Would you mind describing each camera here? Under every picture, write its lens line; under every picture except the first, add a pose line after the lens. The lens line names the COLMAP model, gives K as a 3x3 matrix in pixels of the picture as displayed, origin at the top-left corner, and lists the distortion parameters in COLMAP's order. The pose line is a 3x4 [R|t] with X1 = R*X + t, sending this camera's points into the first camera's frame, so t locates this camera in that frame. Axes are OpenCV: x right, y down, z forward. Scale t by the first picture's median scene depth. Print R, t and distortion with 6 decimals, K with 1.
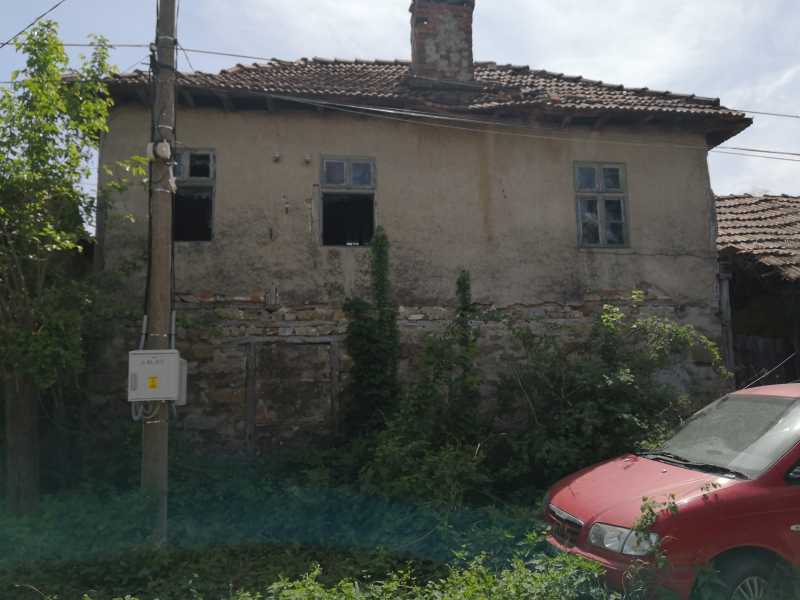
lens RADIAL K [[651.3, 0, 403.8], [0, 651.3, 298.4], [0, 0, 1]] dist [0.024907, -0.052315]
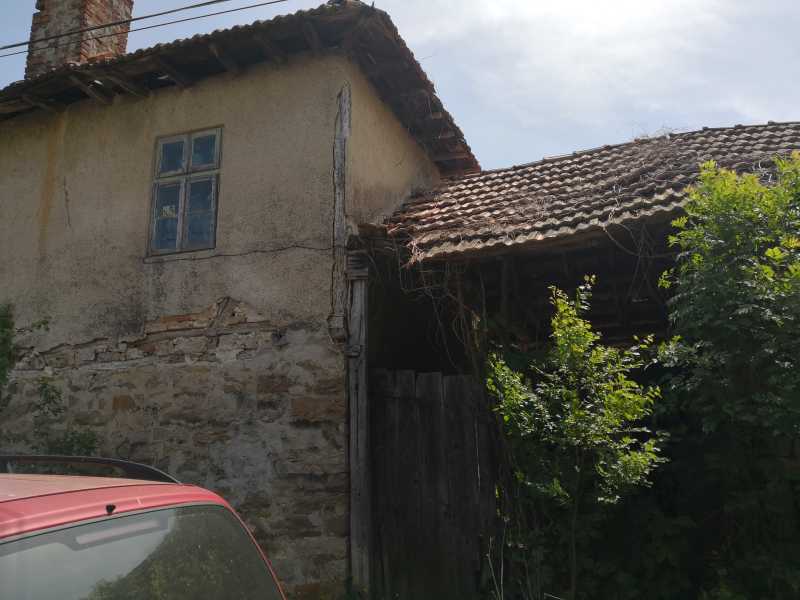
lens RADIAL K [[651.3, 0, 403.8], [0, 651.3, 298.4], [0, 0, 1]] dist [0.024907, -0.052315]
pose [[0.903148, -0.095161, -0.418651, 0.792610], [0.063298, 0.993984, -0.089385, 0.044478], [0.424638, 0.054228, 0.903738, 0.489291]]
